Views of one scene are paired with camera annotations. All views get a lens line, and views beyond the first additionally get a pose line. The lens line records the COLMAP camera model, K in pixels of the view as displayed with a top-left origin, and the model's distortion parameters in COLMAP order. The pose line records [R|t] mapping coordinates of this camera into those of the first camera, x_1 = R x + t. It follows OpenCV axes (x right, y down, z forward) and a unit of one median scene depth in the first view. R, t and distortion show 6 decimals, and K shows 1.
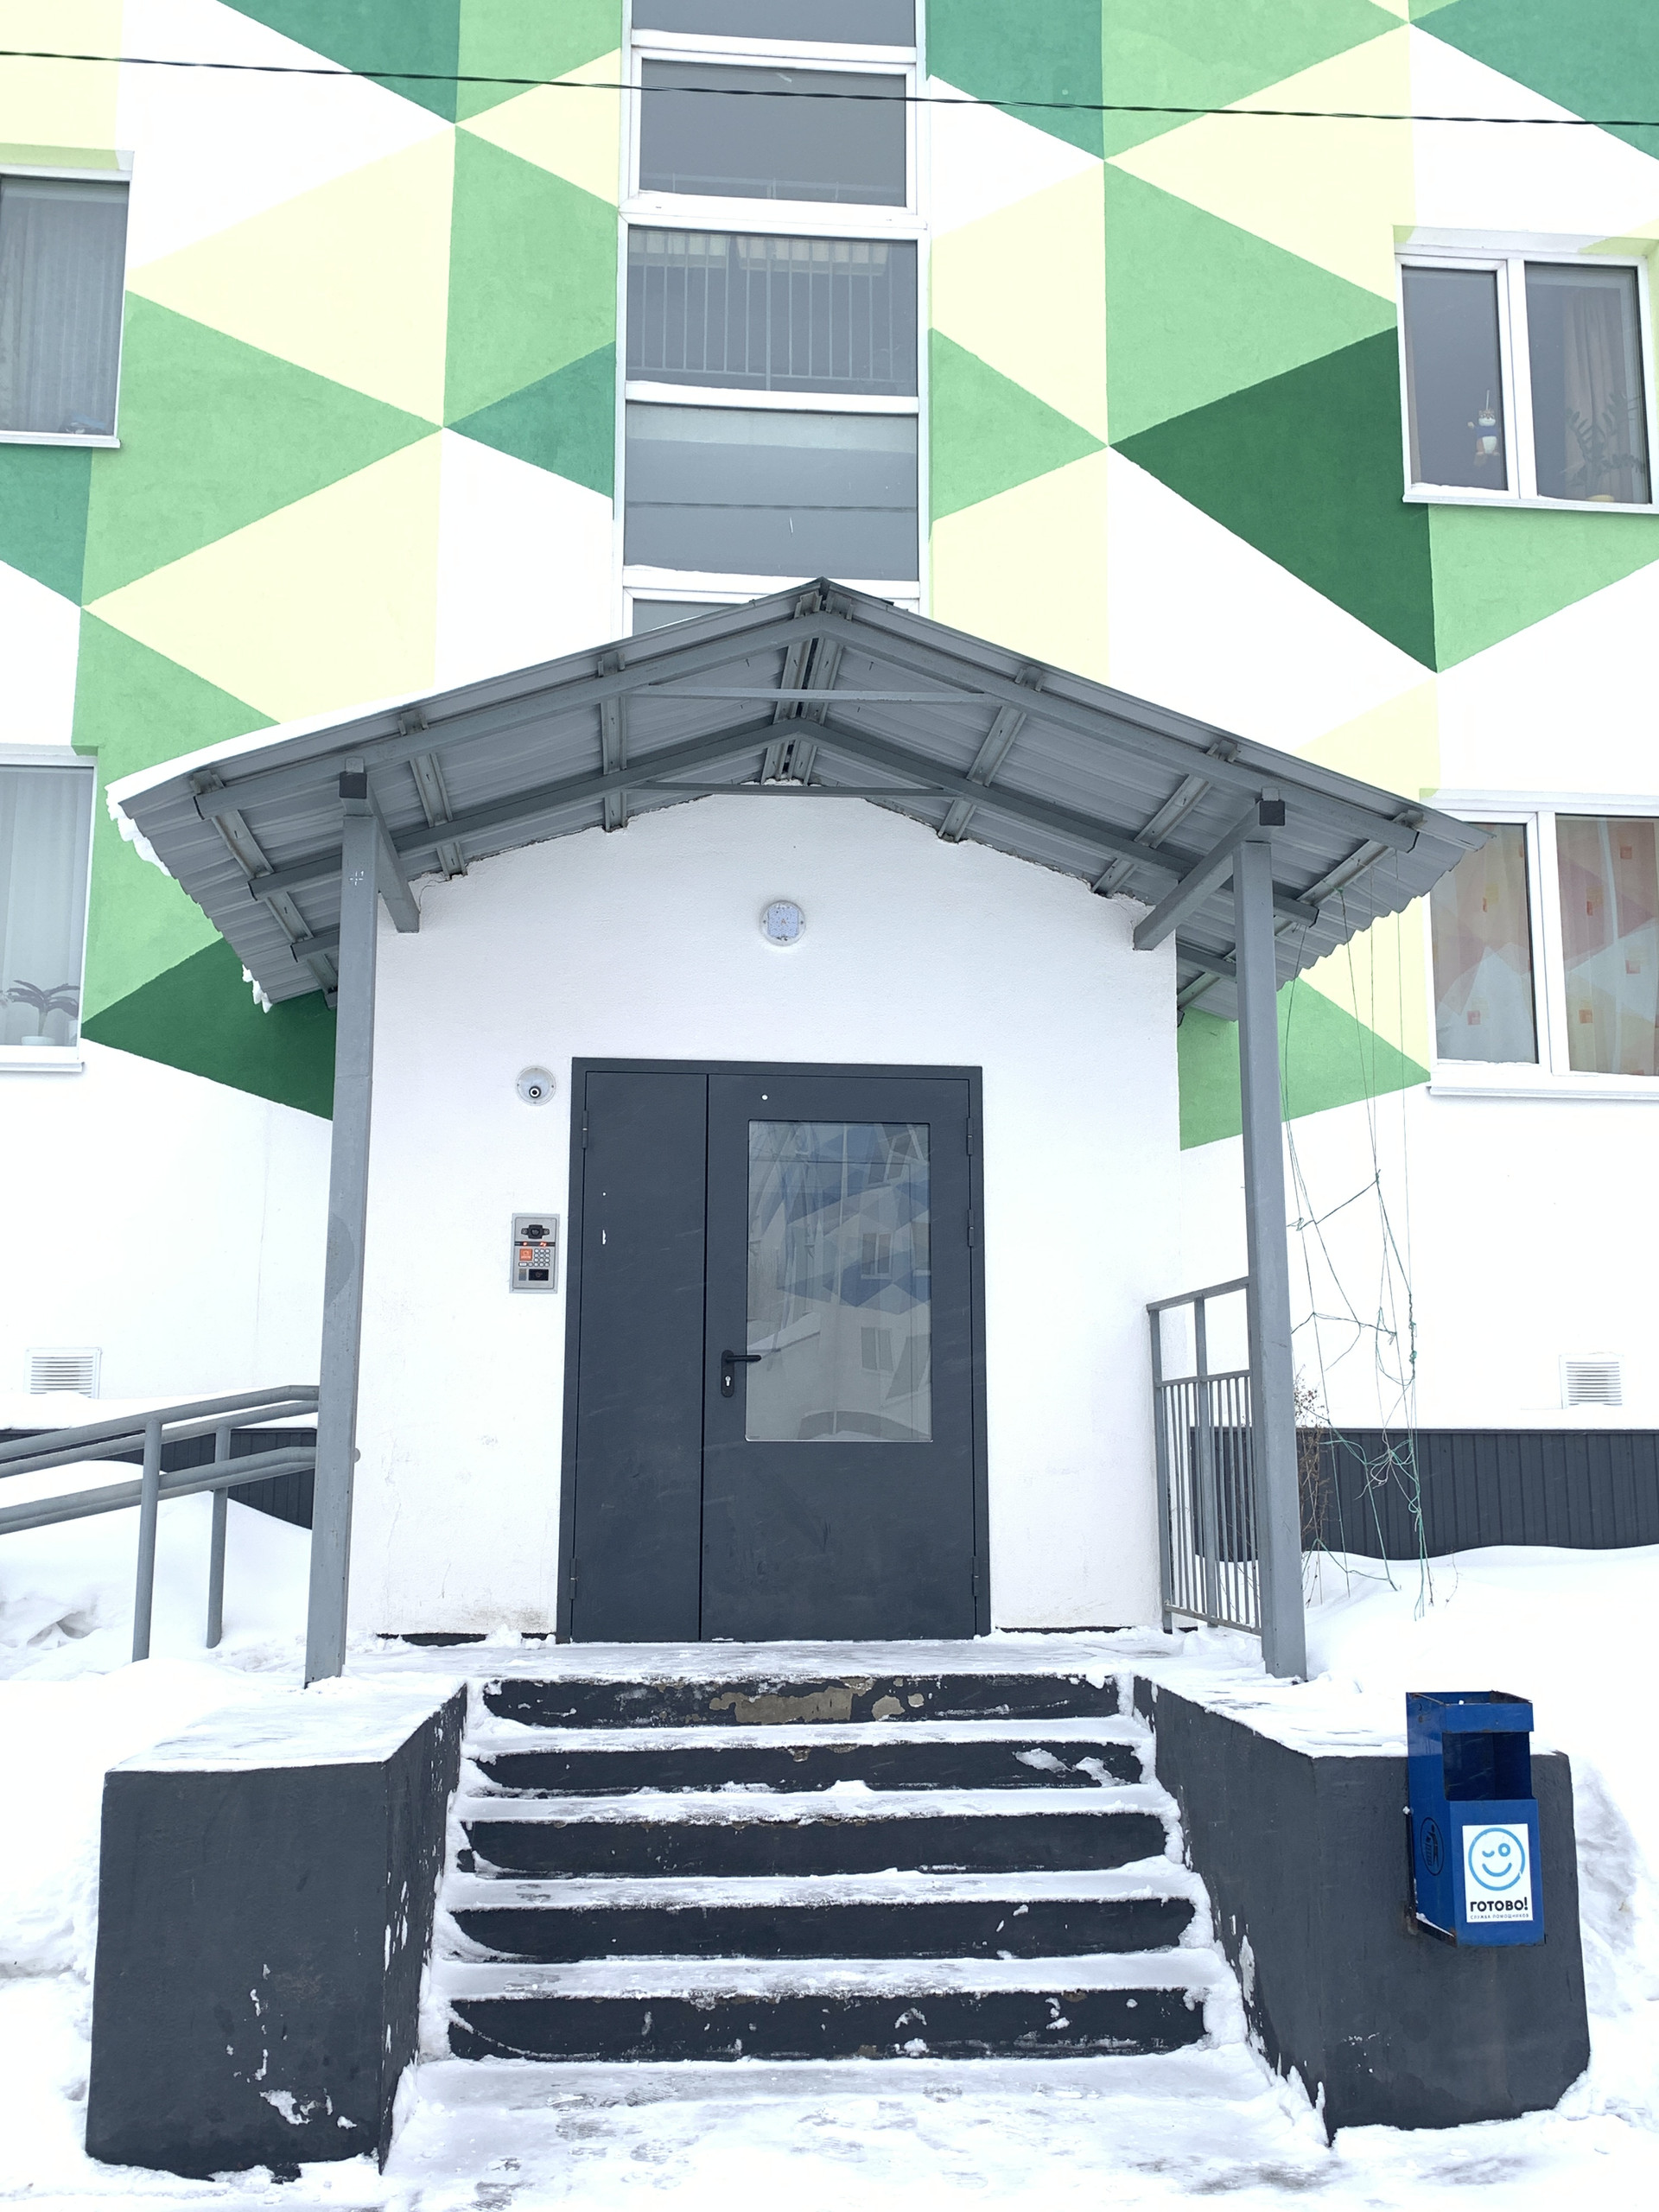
lens RADIAL K [[2076.9, 0, 831.0], [0, 2076.9, 1108.3], [0, 0, 1]] dist [0.010560, 0.000000]
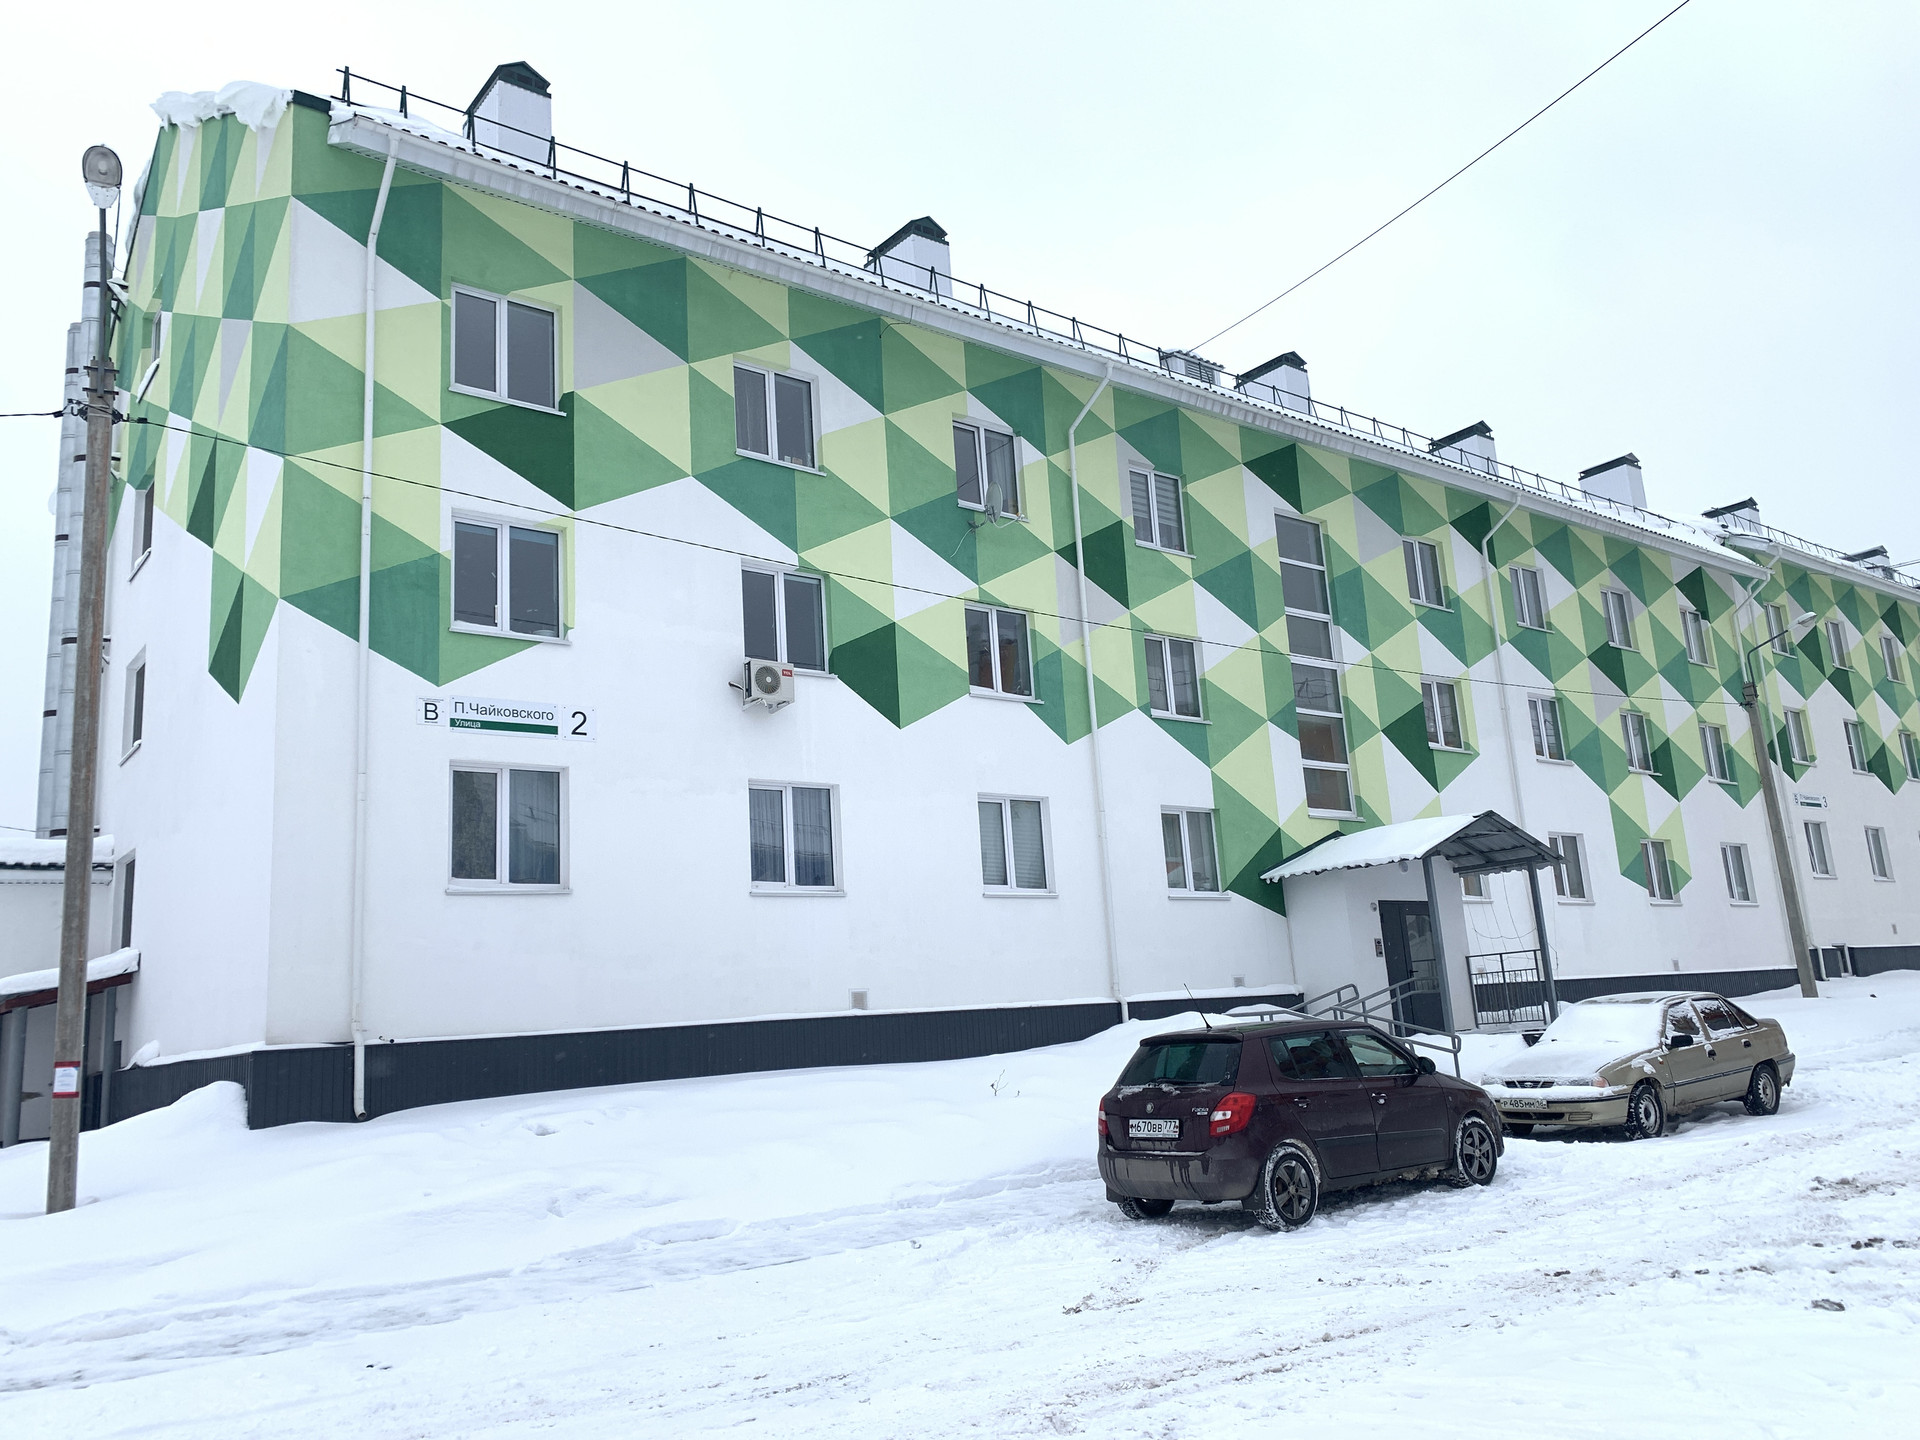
lens RADIAL K [[1448.3, 0, 959.0], [0, 1448.3, 720.8], [0, 0, 1]] dist [0.043046, -0.049882]
pose [[0.850886, 0.066055, 0.521181, -1.898264], [-0.023210, 0.995822, -0.088318, -0.083574], [-0.524837, 0.063053, 0.848864, -0.845274]]
